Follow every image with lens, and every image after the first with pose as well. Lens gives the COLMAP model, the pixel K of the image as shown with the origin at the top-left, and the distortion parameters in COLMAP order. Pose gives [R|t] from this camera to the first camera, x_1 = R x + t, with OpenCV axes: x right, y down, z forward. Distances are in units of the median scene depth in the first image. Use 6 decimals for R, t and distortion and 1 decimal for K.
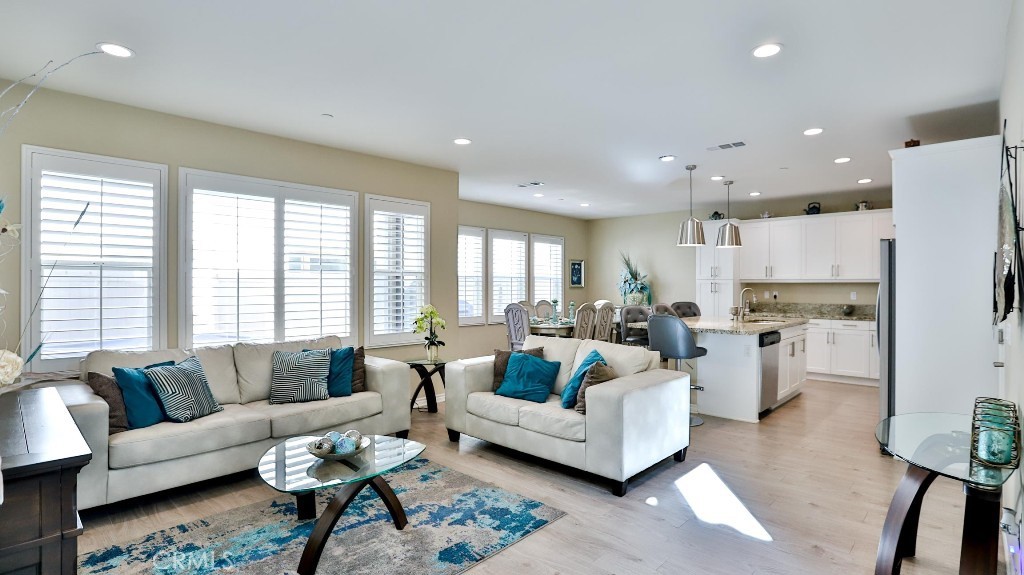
lens RADIAL K [[497.1, 0, 512.0], [0, 497.1, 287.5], [0, 0, 1]] dist [0.000102, 0.000014]
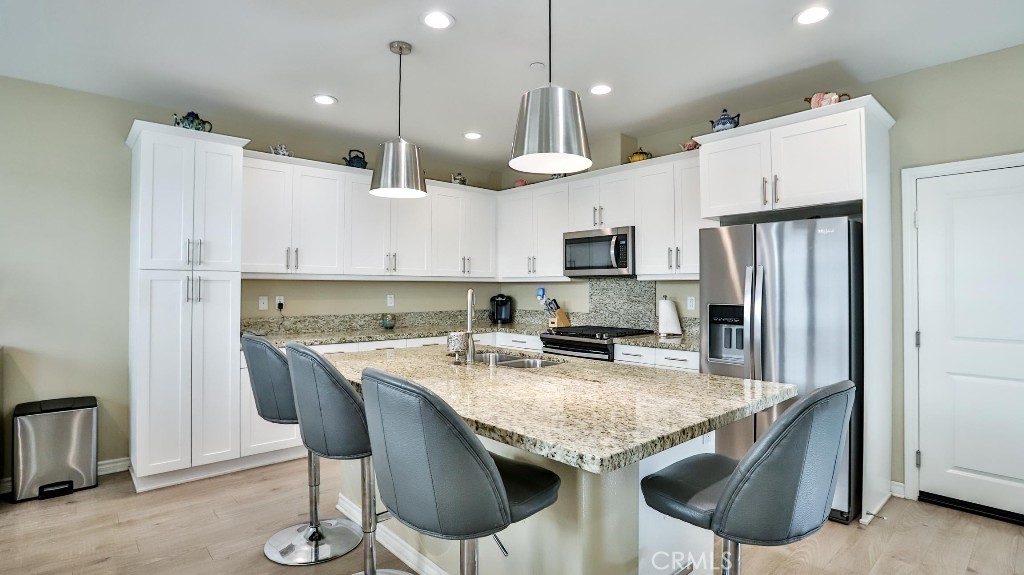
lens RADIAL K [[497.1, 0, 512.0], [0, 497.1, 287.5], [0, 0, 1]] dist [0.000102, 0.000014]
pose [[0.072095, 0.006218, 0.997378, 0.011487], [0.004728, 0.999967, -0.006575, 0.003403], [-0.997387, 0.005189, 0.072063, 0.722489]]
